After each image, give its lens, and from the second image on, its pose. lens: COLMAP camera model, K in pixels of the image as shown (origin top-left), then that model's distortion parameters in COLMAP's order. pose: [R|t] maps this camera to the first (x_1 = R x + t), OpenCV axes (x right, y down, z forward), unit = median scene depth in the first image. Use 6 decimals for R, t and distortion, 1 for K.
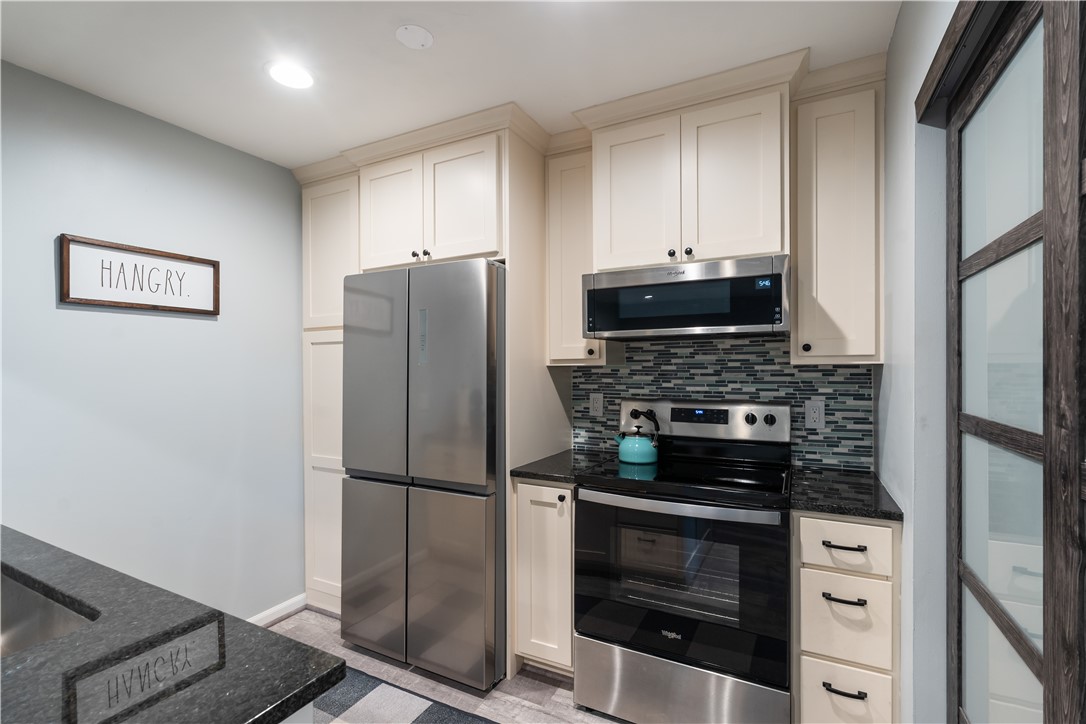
lens RADIAL K [[490.8, 0, 545.5], [0, 490.8, 367.6], [0, 0, 1]] dist [-0.002536, 0.000277]
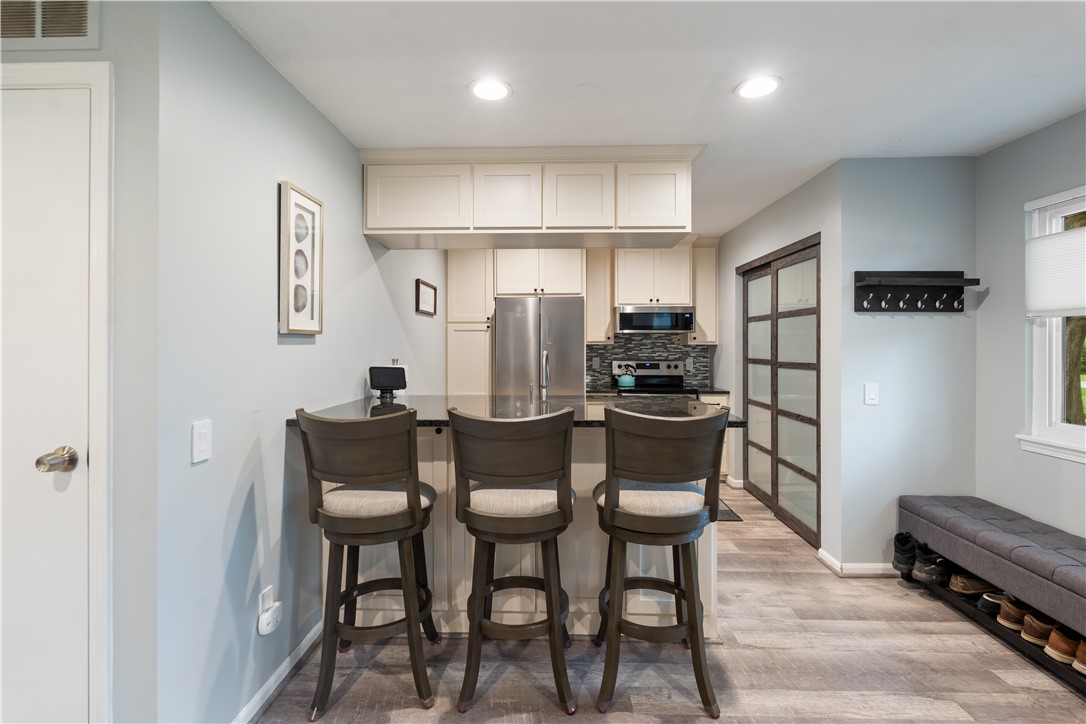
lens RADIAL K [[490.8, 0, 544.3], [0, 490.8, 342.3], [0, 0, 1]] dist [-0.002536, 0.000277]
pose [[0.906982, 0.010442, 0.421039, -1.180195], [-0.006814, 0.999926, -0.010121, 0.012336], [-0.421114, 0.006311, 0.906986, -0.962011]]
